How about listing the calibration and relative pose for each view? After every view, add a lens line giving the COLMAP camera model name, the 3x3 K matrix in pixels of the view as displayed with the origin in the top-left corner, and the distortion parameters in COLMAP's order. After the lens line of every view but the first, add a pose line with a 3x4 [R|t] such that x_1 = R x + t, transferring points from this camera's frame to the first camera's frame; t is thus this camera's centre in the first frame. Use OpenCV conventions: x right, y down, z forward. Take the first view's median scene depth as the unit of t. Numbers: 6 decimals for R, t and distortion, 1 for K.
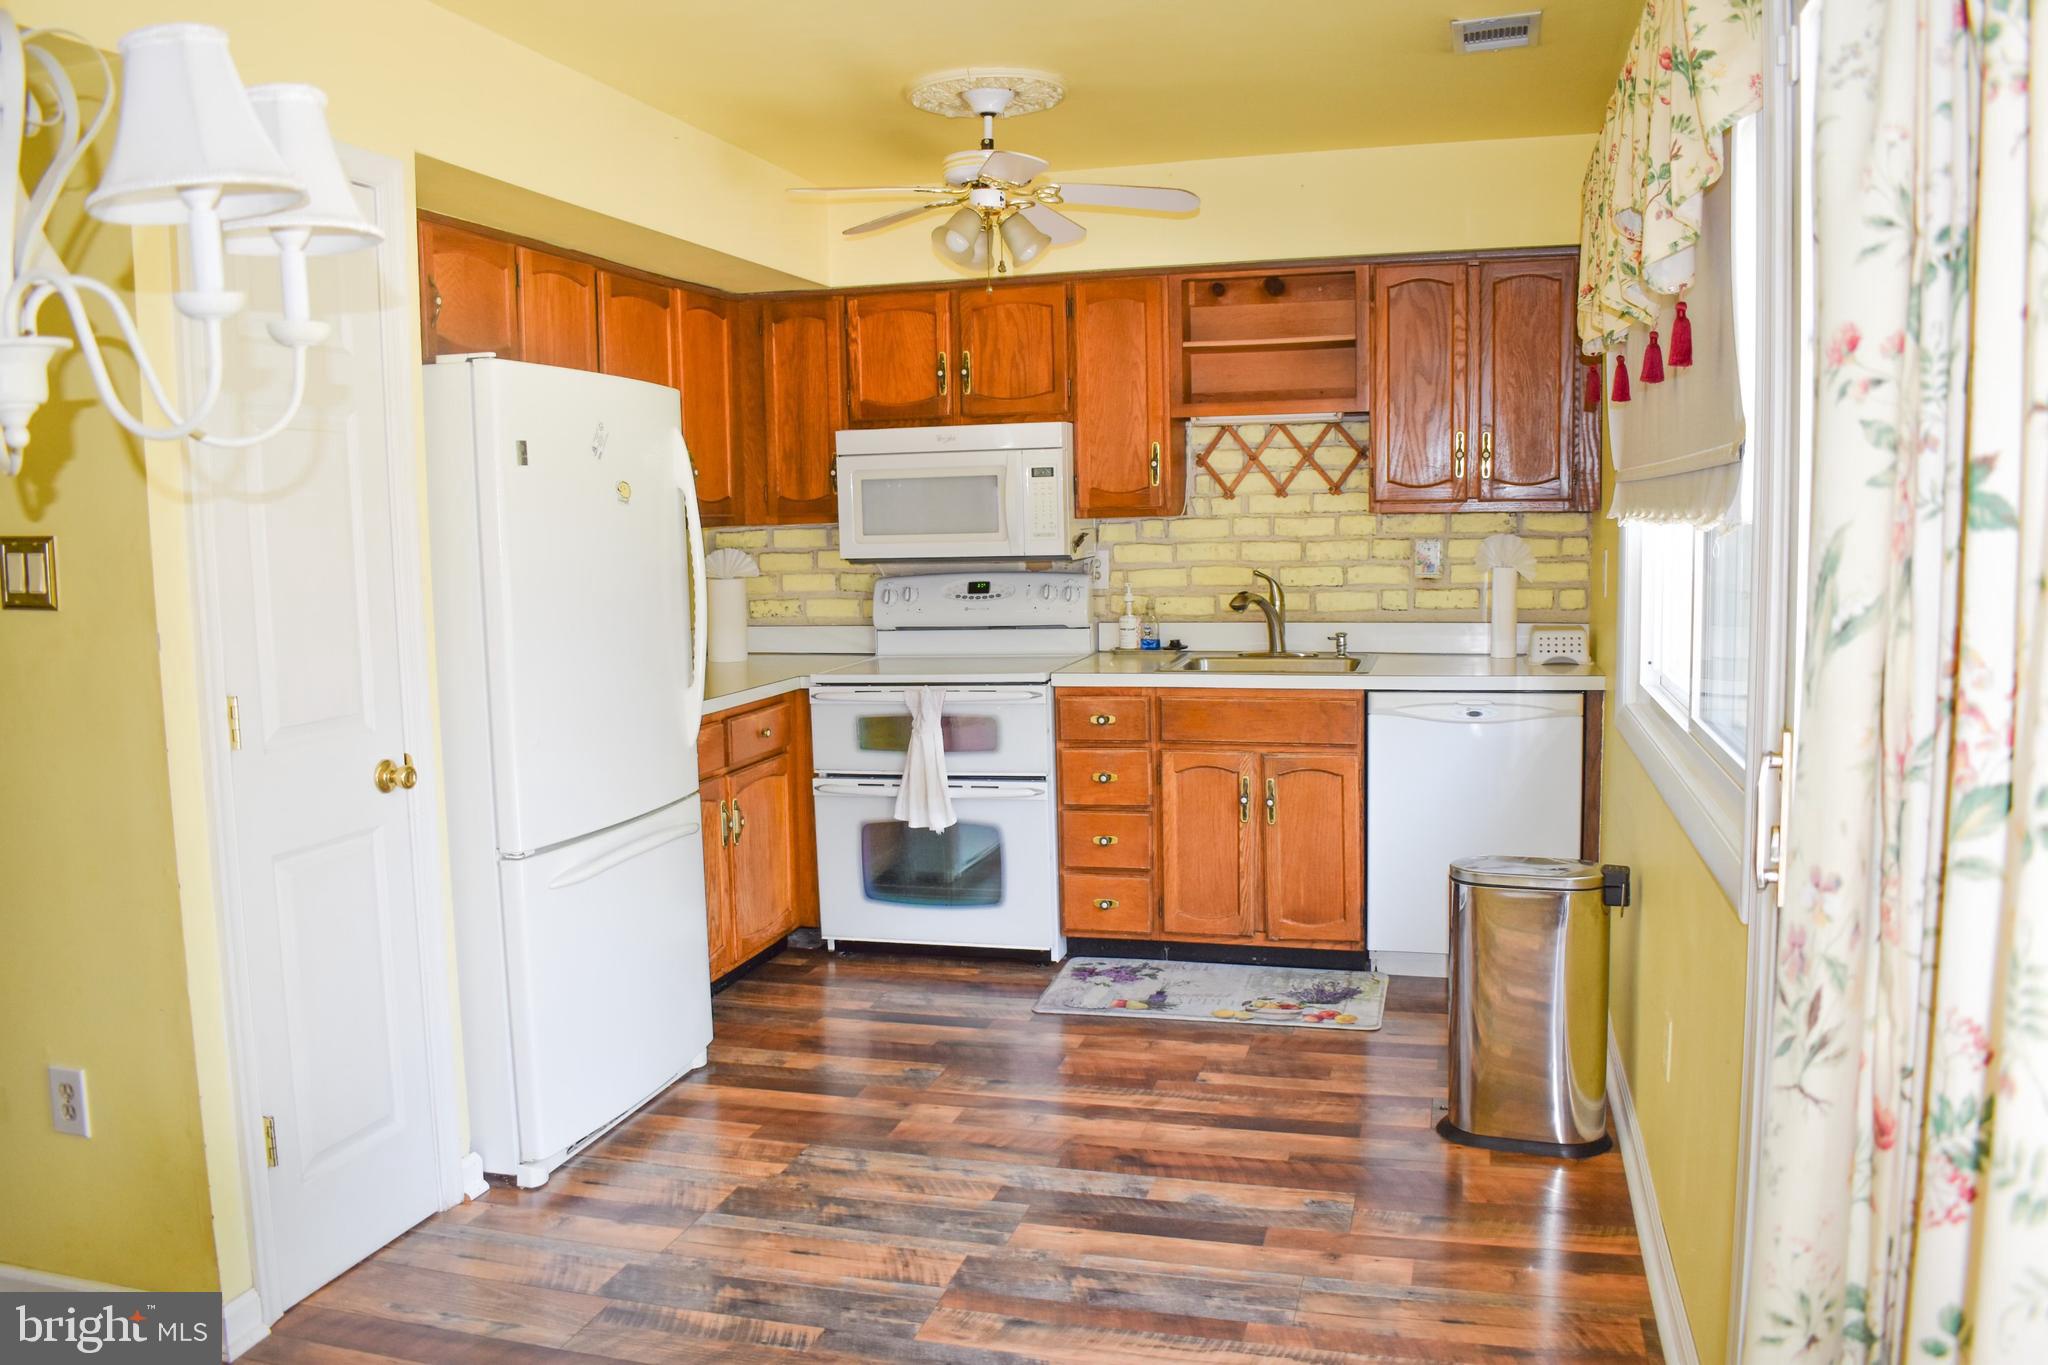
lens RADIAL K [[1573.8, 0, 1023.7], [0, 1573.8, 682.4], [0, 0, 1]] dist [0.001952, 0.000409]
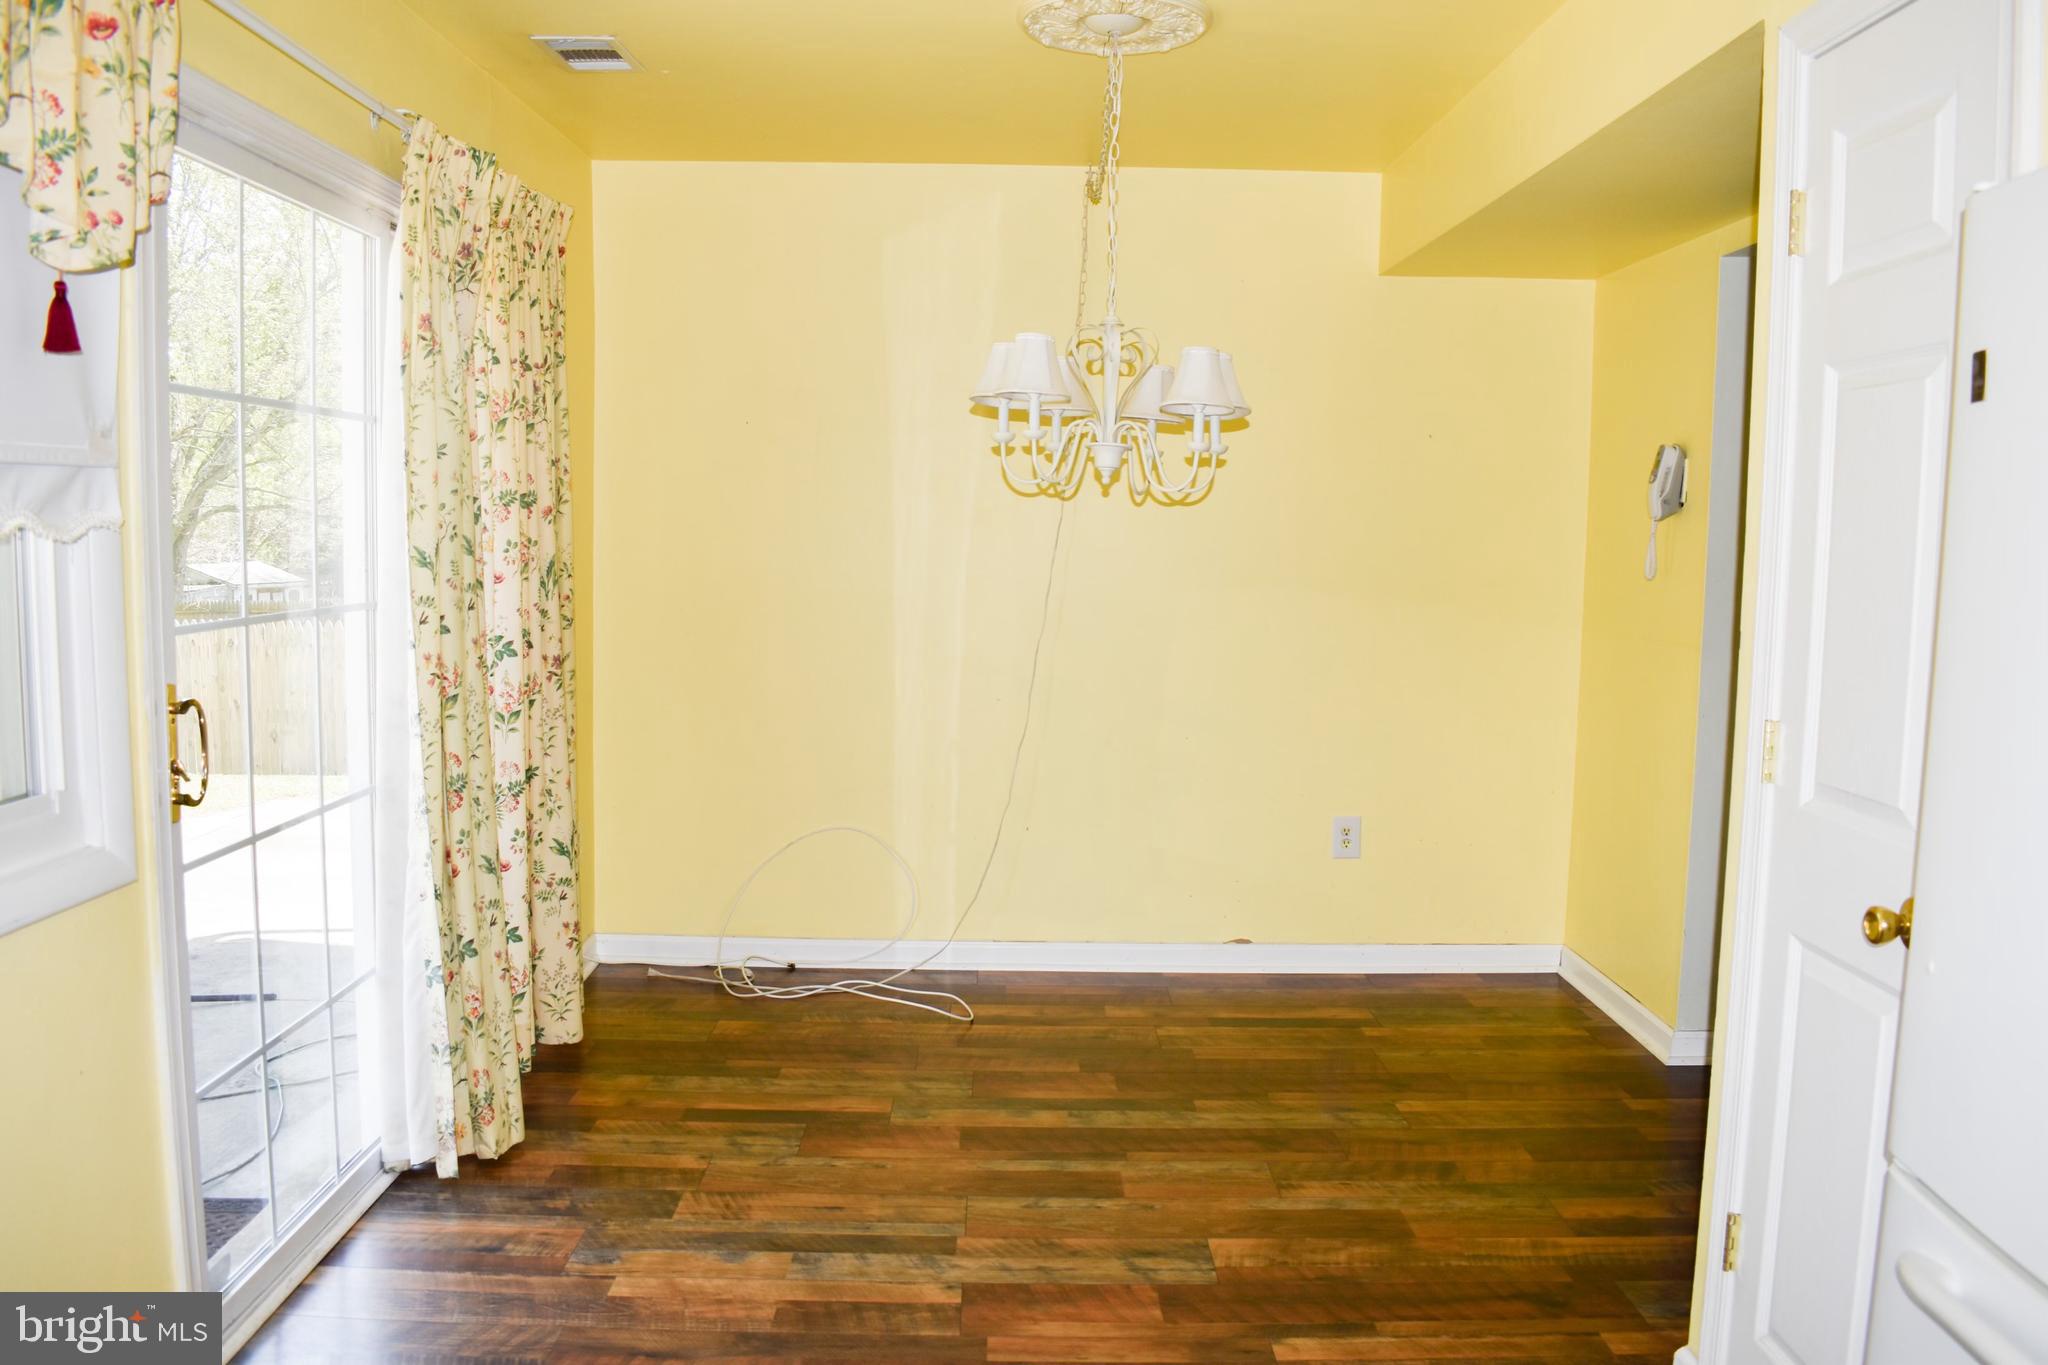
lens RADIAL K [[1573.8, 0, 1021.0], [0, 1573.8, 685.3], [0, 0, 1]] dist [0.001952, 0.000409]
pose [[-0.966042, 0.038971, -0.255431, 0.163633], [-0.015713, 0.977871, 0.208619, -0.182506], [0.257908, 0.205548, -0.944052, 1.756502]]
